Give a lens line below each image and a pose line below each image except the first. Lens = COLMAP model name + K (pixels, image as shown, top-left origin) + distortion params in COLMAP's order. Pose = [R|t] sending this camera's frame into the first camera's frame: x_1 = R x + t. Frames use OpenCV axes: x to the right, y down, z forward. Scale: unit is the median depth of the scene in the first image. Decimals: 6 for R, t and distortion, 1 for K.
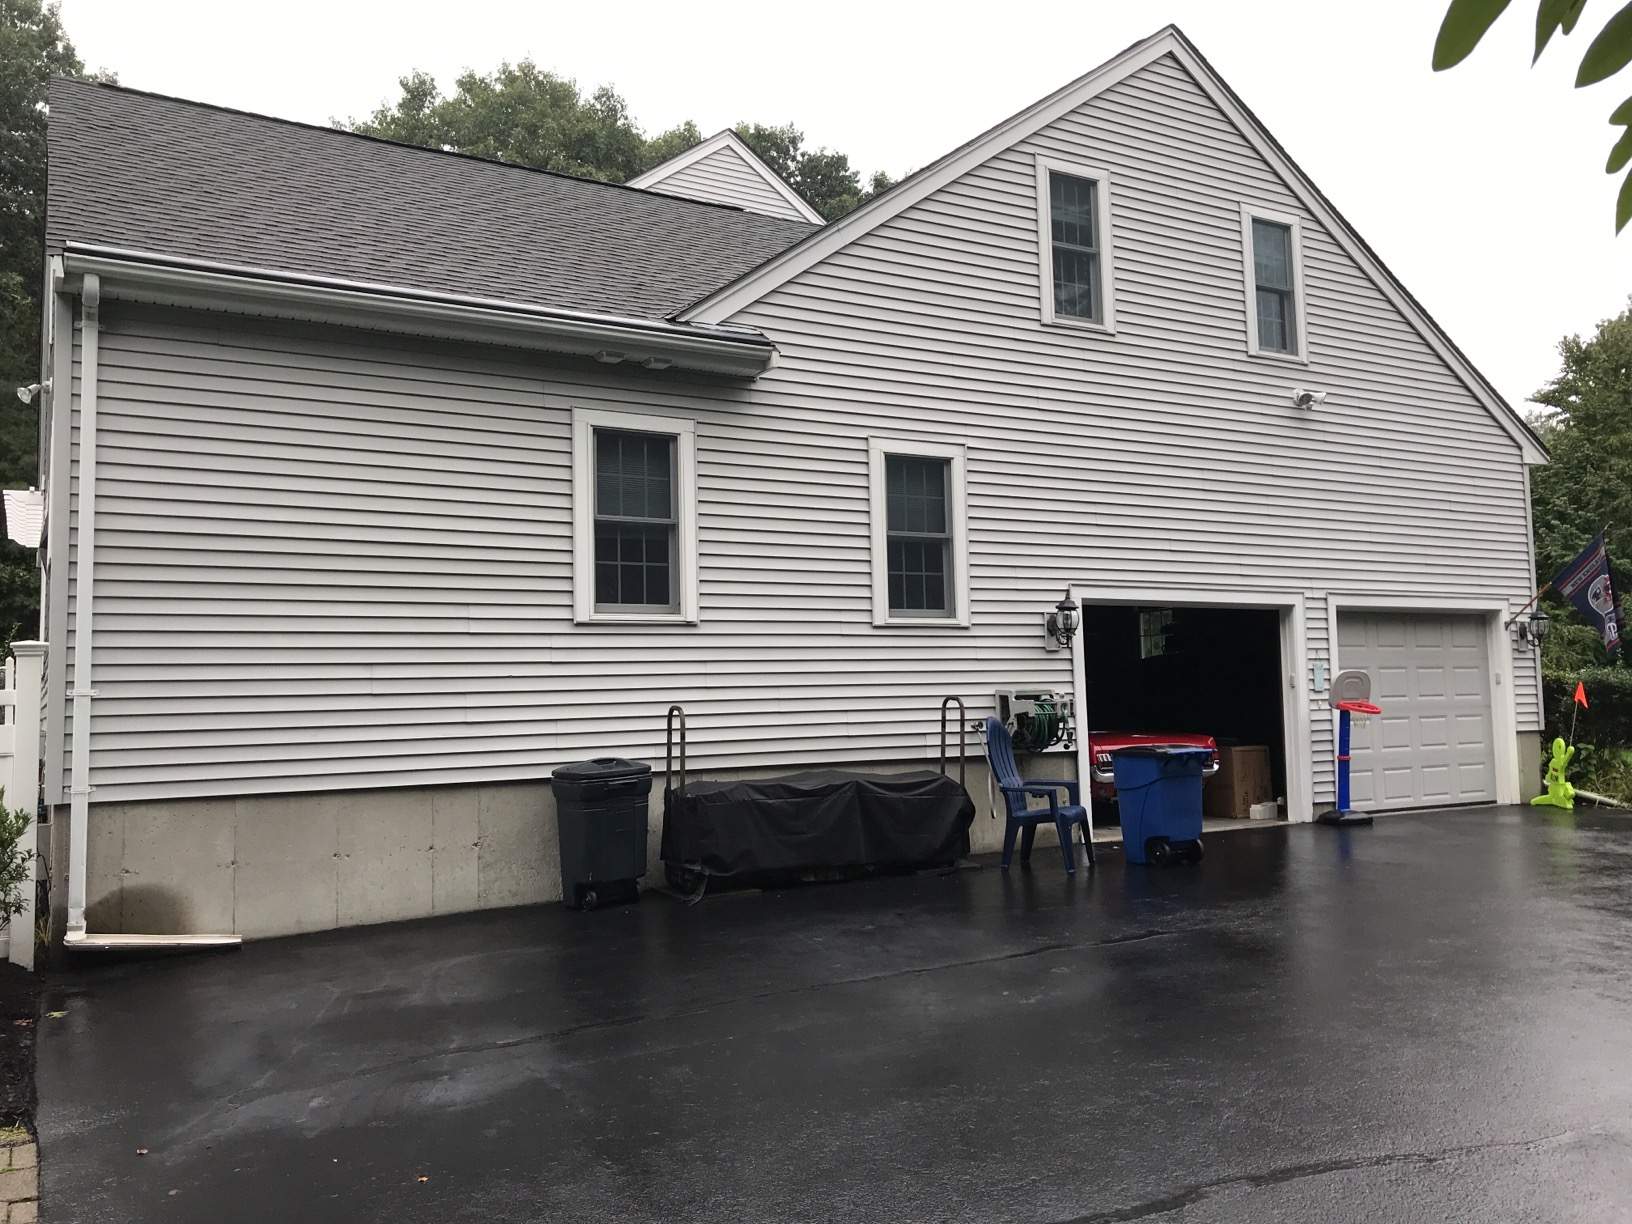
lens RADIAL K [[1337.1, 0, 815.5], [0, 1337.1, 600.8], [0, 0, 1]] dist [0.038176, -0.037650]
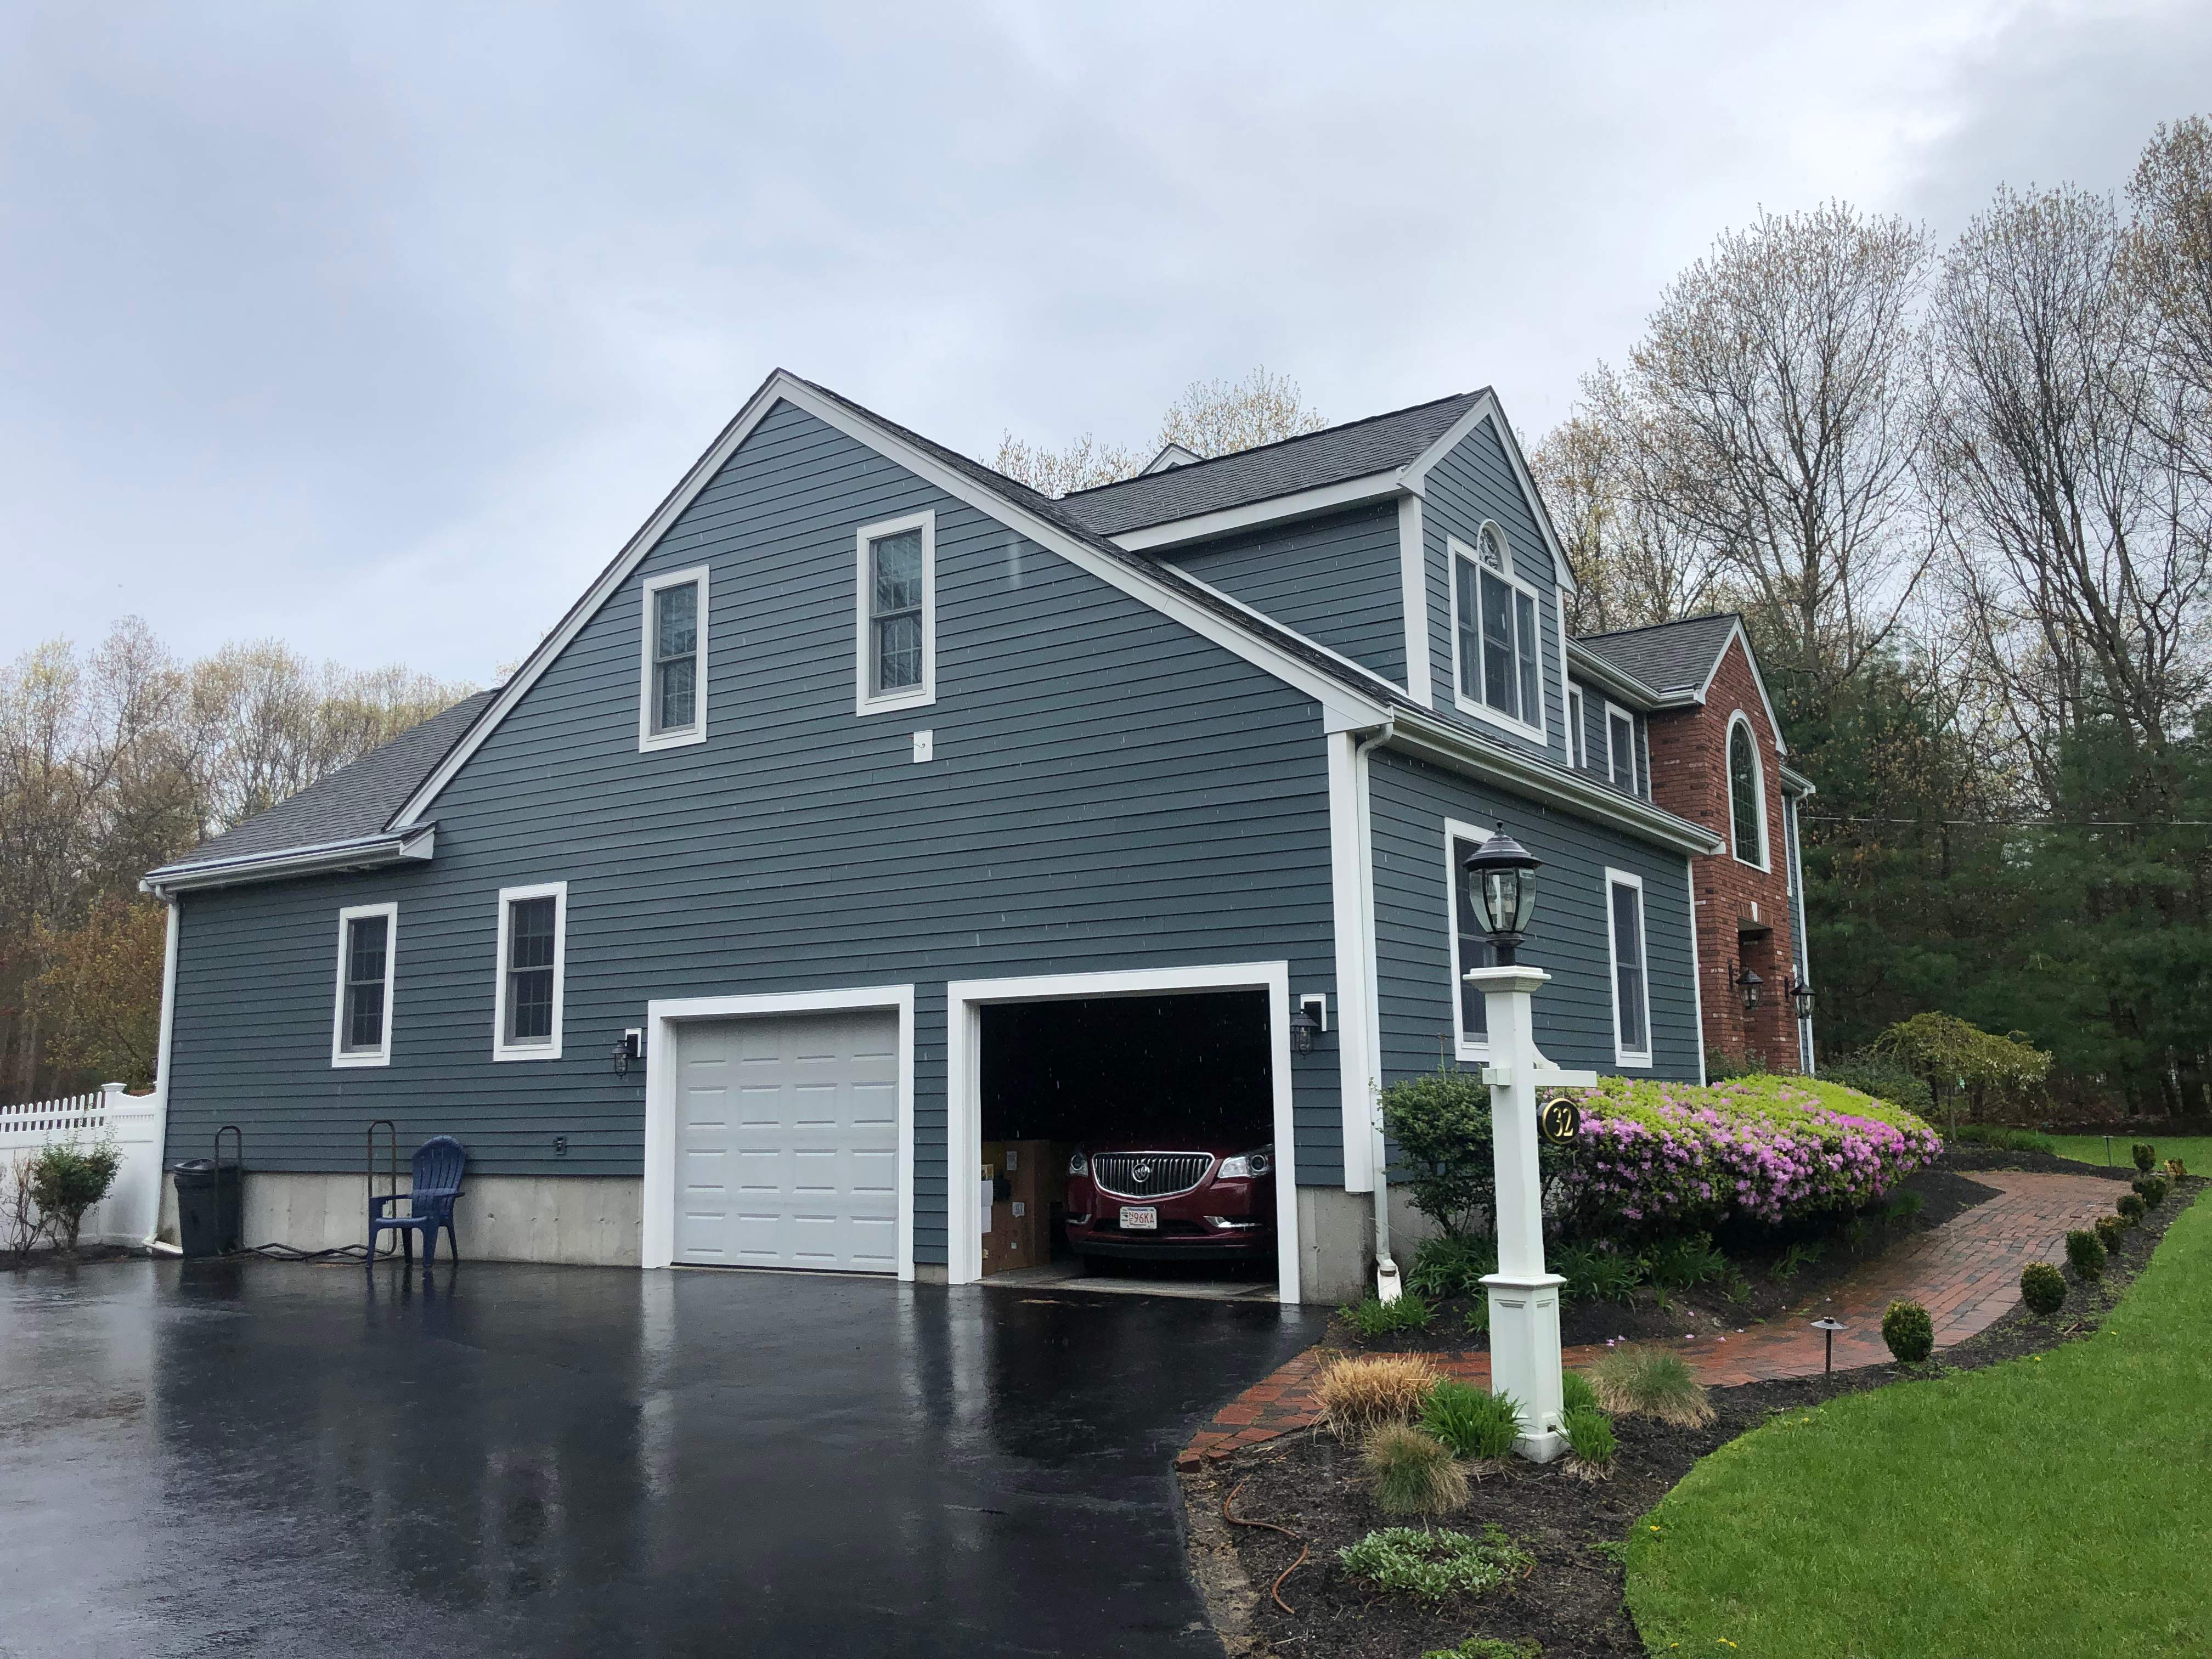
lens RADIAL K [[1810.2, 0, 1089.1], [0, 1810.2, 819.9], [0, 0, 1]] dist [0.060932, -0.072343]
pose [[0.429213, -0.122171, -0.894903, 1.718477], [0.073460, 0.992249, -0.100227, 0.014420], [0.900211, -0.022721, 0.434861, 0.785254]]
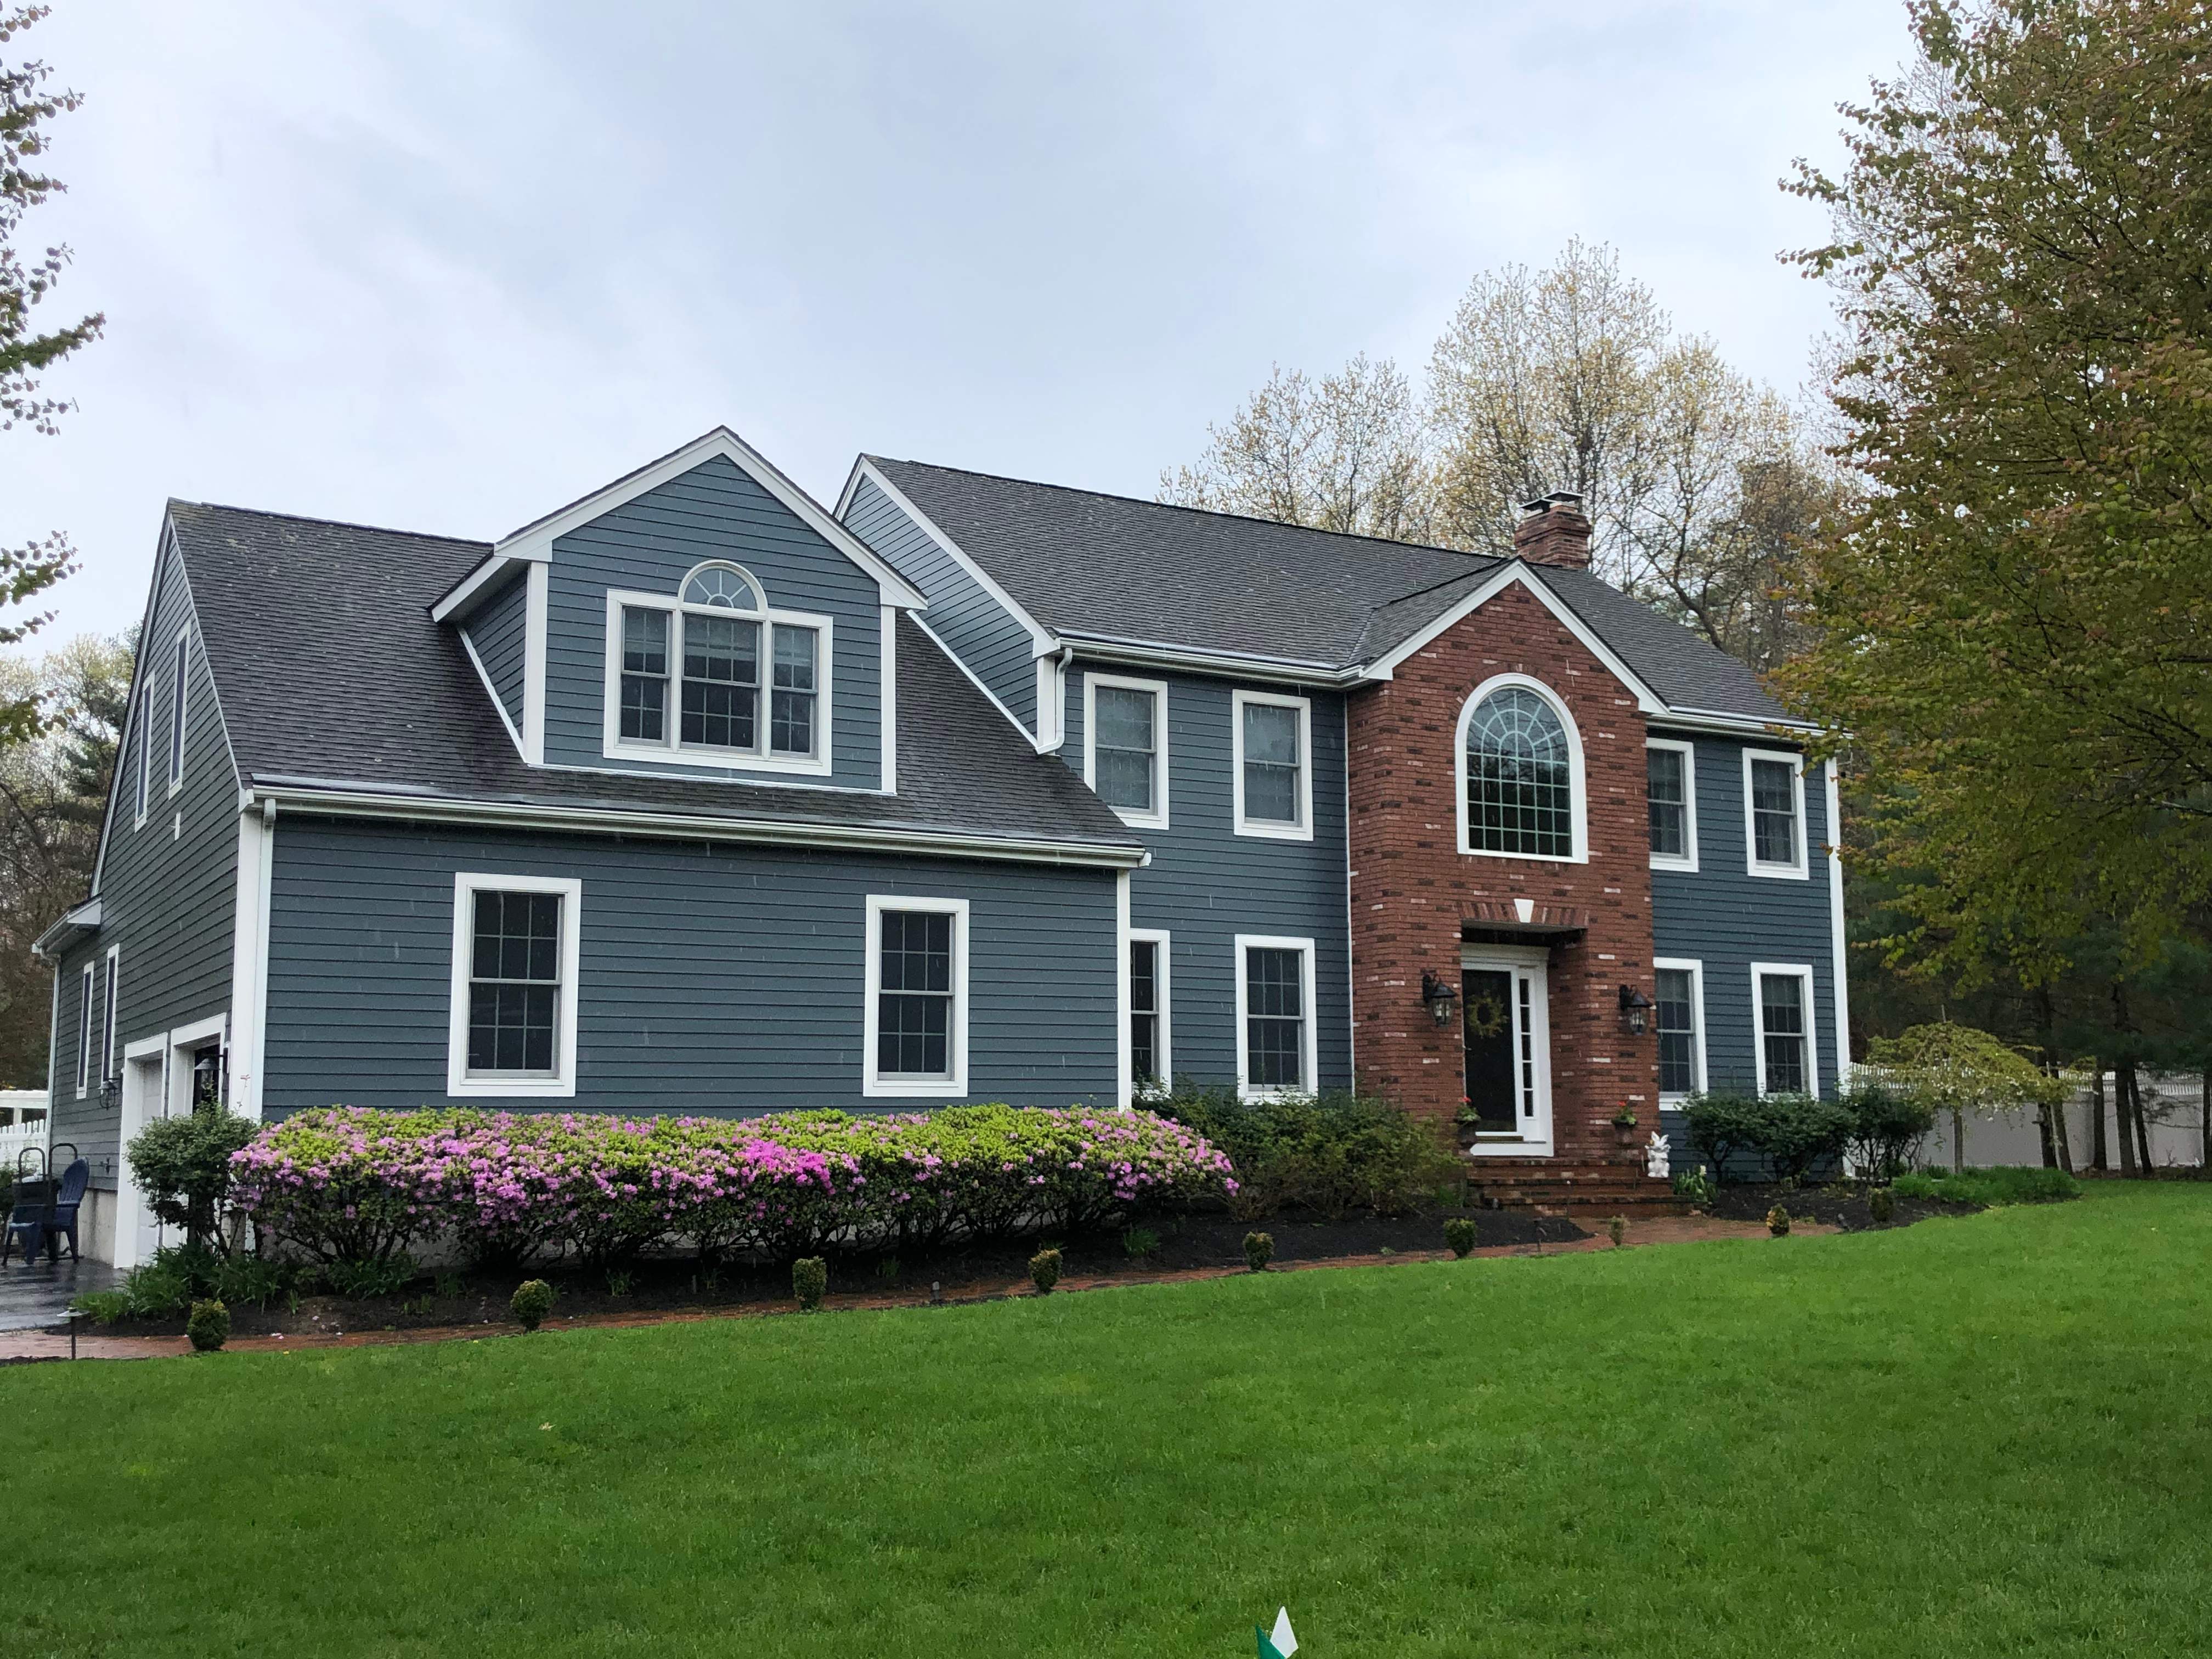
lens RADIAL K [[2229.2, 0, 1110.8], [0, 2229.2, 821.0], [0, 0, 1]] dist [0.085134, 0.000000]
pose [[-0.008072, -0.118511, -0.992920, 2.390002], [0.083089, 0.989439, -0.118771, 0.110090], [0.996509, -0.083460, 0.001860, 2.070997]]
